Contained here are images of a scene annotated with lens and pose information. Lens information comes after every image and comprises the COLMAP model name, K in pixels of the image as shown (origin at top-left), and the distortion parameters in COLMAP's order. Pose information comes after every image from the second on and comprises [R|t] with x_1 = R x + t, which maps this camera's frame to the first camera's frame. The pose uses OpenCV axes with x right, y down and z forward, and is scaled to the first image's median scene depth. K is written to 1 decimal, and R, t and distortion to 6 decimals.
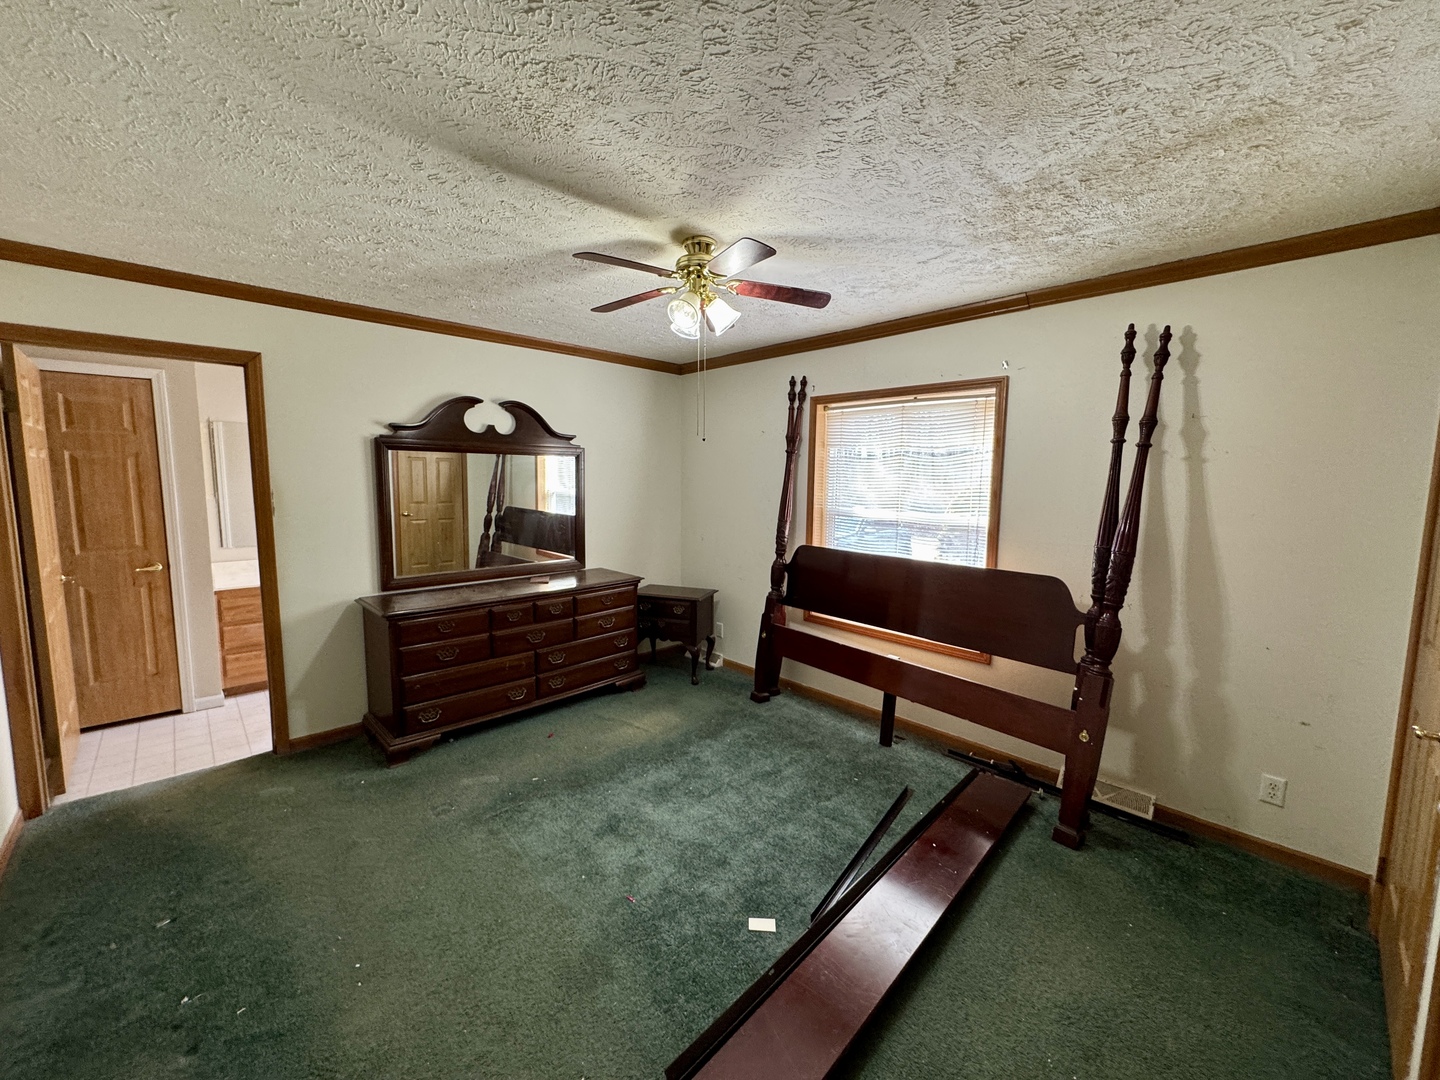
lens RADIAL K [[573.1, 0, 719.0], [0, 573.1, 538.6], [0, 0, 1]] dist [-0.003437, 0.000650]
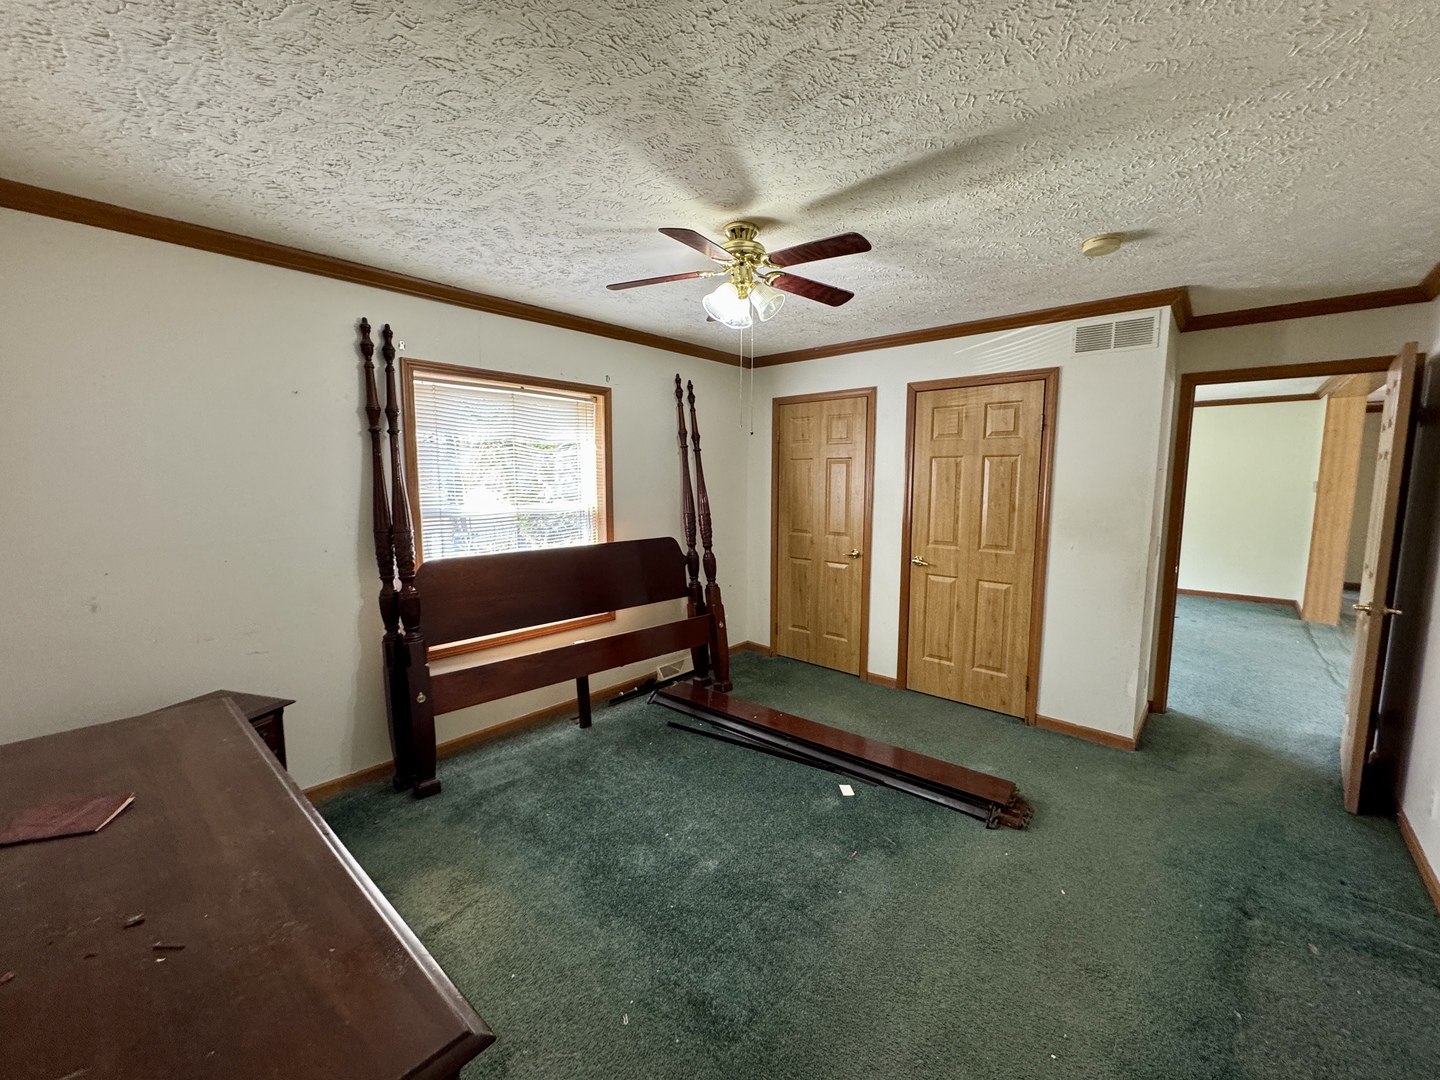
lens RADIAL K [[573.1, 0, 722.9], [0, 573.1, 535.8], [0, 0, 1]] dist [-0.003437, 0.000650]
pose [[-0.082617, -0.121326, 0.989169, -0.711540], [0.099896, 0.986554, 0.129349, -0.090633], [-0.991562, 0.109500, -0.069386, 0.778934]]
